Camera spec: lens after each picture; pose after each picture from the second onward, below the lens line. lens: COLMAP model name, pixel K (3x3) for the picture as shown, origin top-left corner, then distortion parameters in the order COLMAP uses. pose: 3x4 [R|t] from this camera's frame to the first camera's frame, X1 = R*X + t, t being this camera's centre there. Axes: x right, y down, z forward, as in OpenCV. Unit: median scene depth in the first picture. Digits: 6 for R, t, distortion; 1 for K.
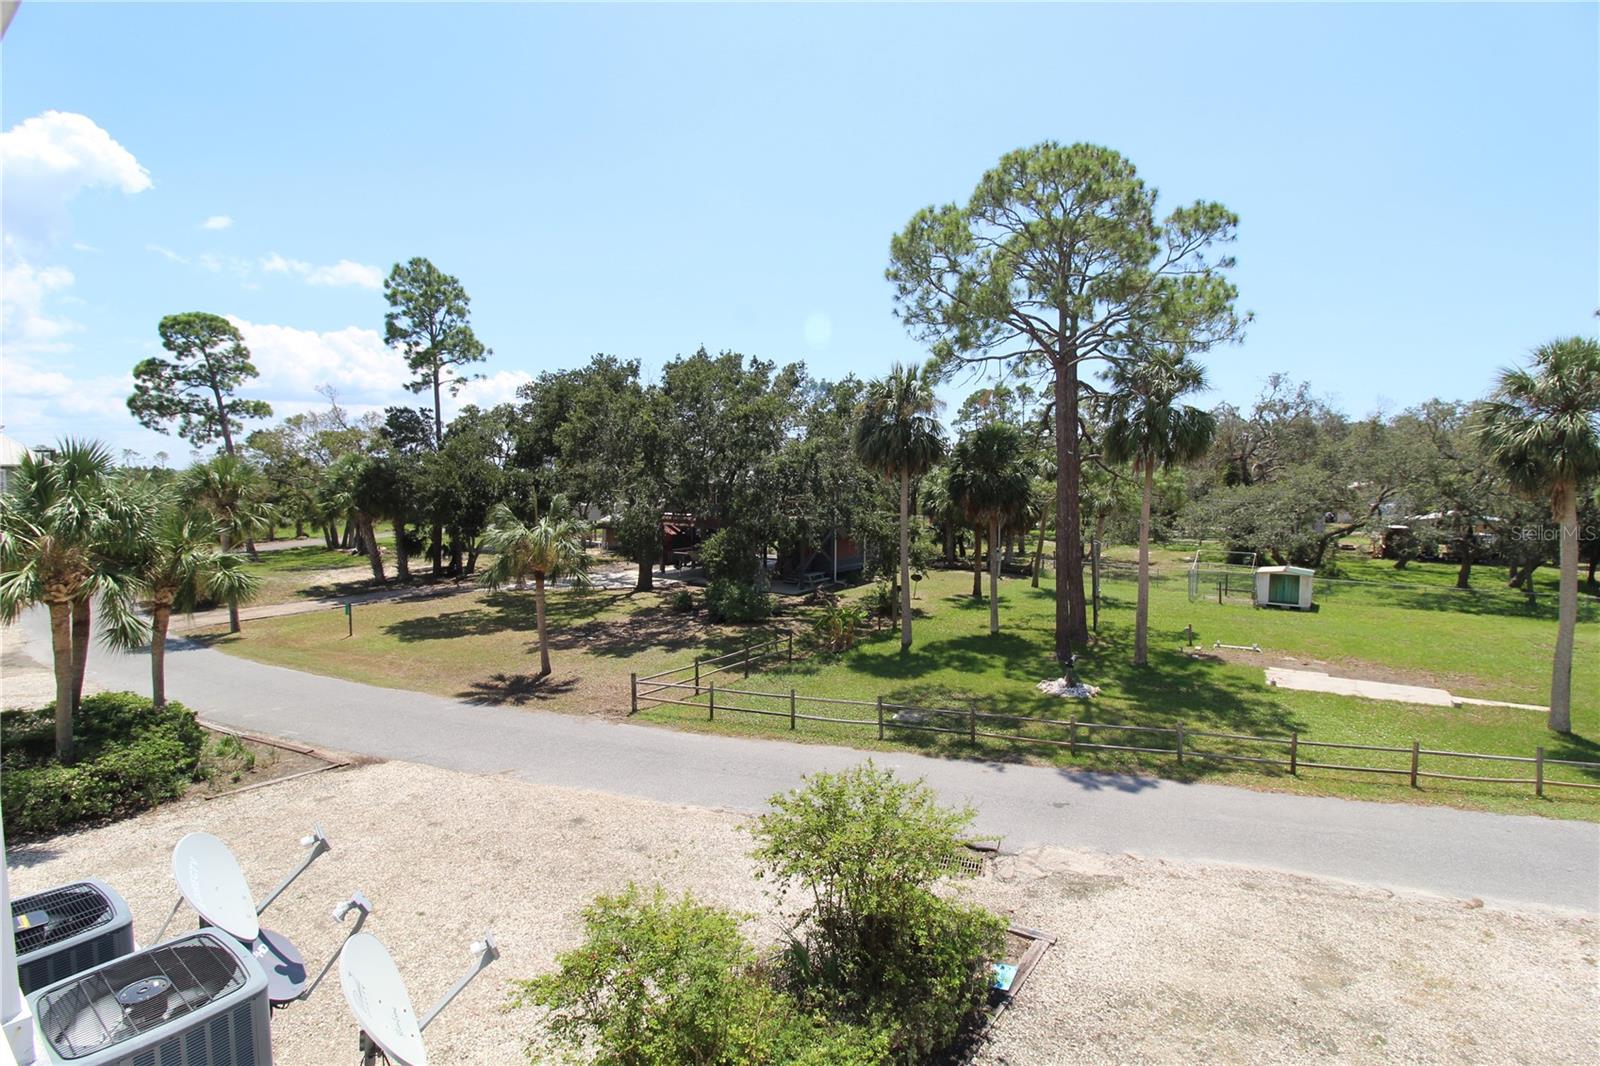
lens RADIAL K [[740.4, 0, 793.6], [0, 740.4, 522.0], [0, 0, 1]] dist [-0.005111, -0.011118]
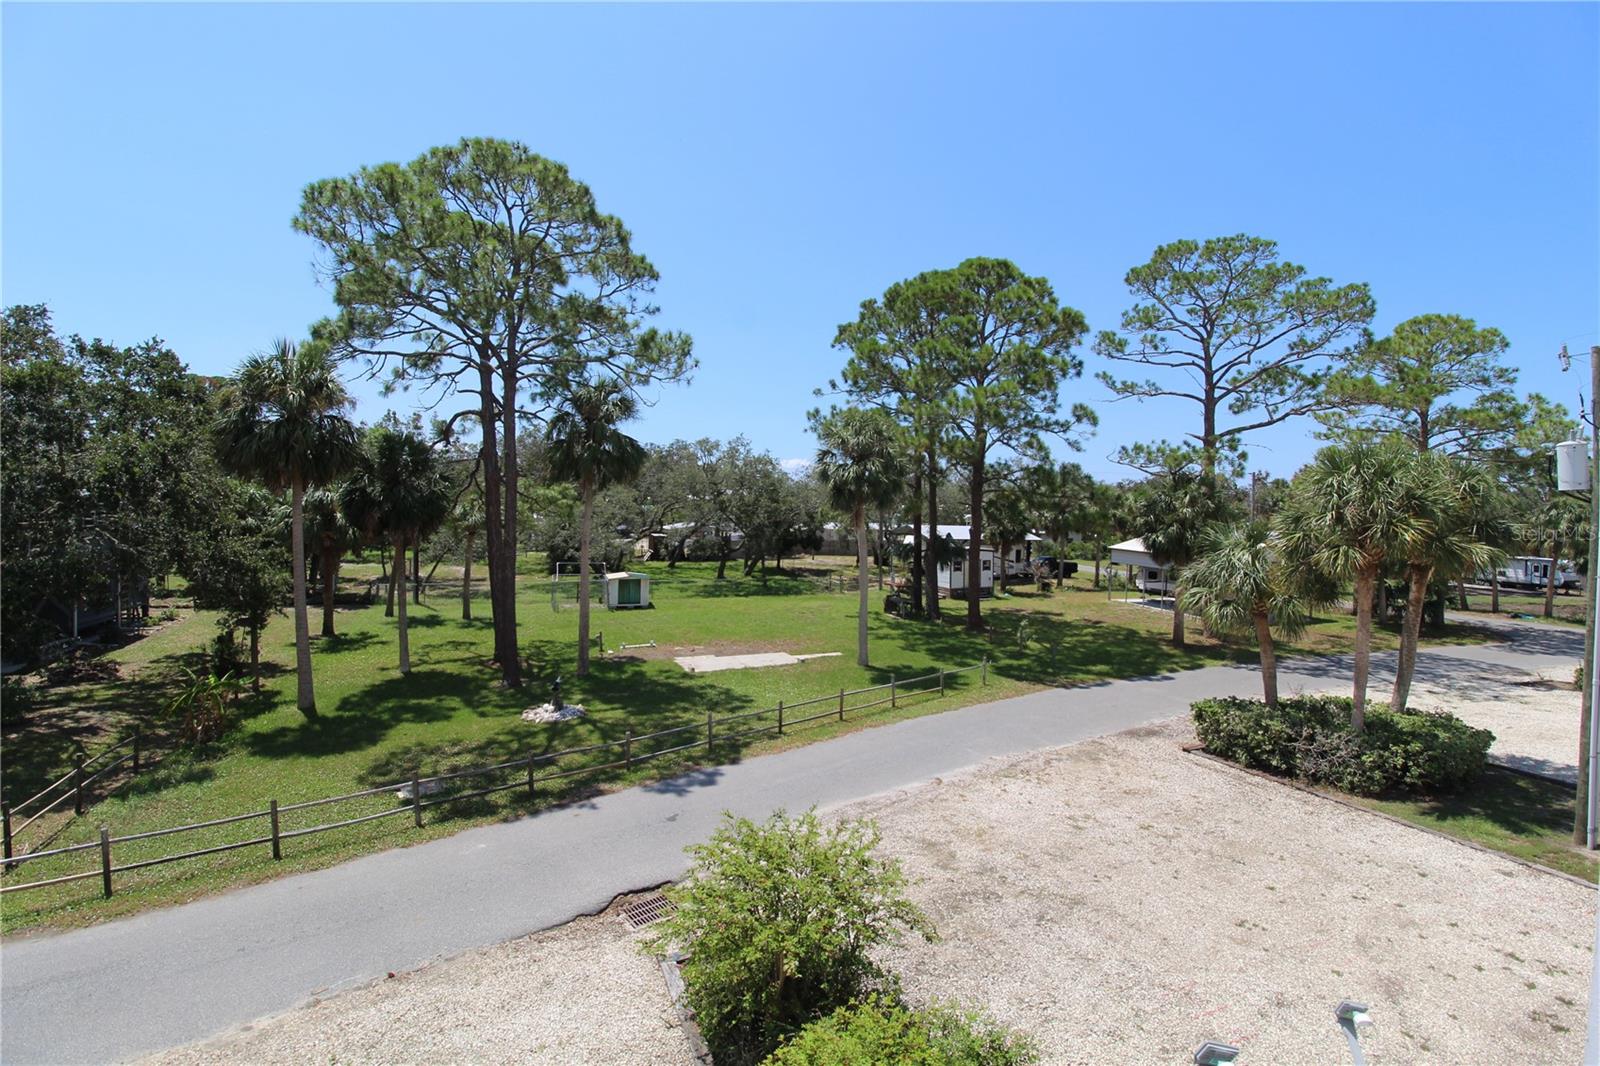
lens RADIAL K [[740.4, 0, 815.4], [0, 740.4, 520.9], [0, 0, 1]] dist [-0.005111, -0.011118]
pose [[0.547738, -0.013719, 0.836538, -0.246201], [0.031145, 0.999507, -0.004001, -0.011751], [-0.836070, 0.028245, 0.547895, 0.169033]]
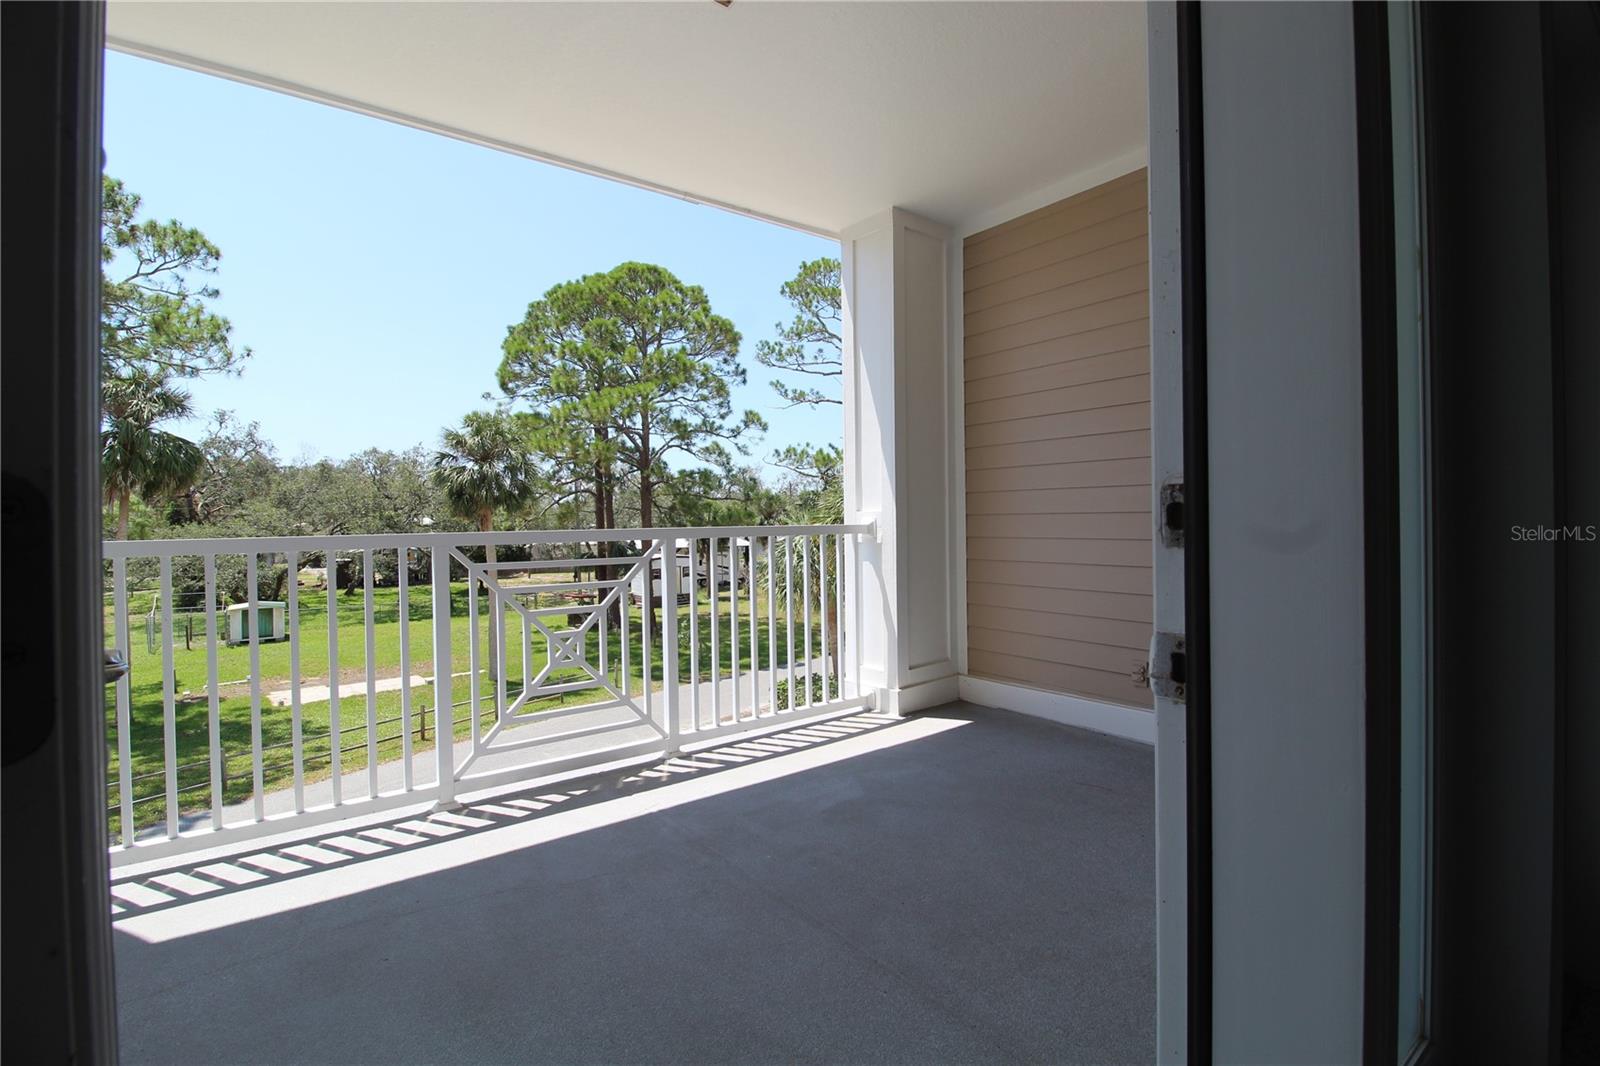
lens RADIAL K [[740.4, 0, 824.7], [0, 740.4, 519.4], [0, 0, 1]] dist [-0.005111, -0.011118]
pose [[0.273707, -0.007940, 0.961780, -0.142026], [0.069679, 0.997502, -0.011594, 0.023264], [-0.959286, 0.070189, 0.273577, -0.047635]]
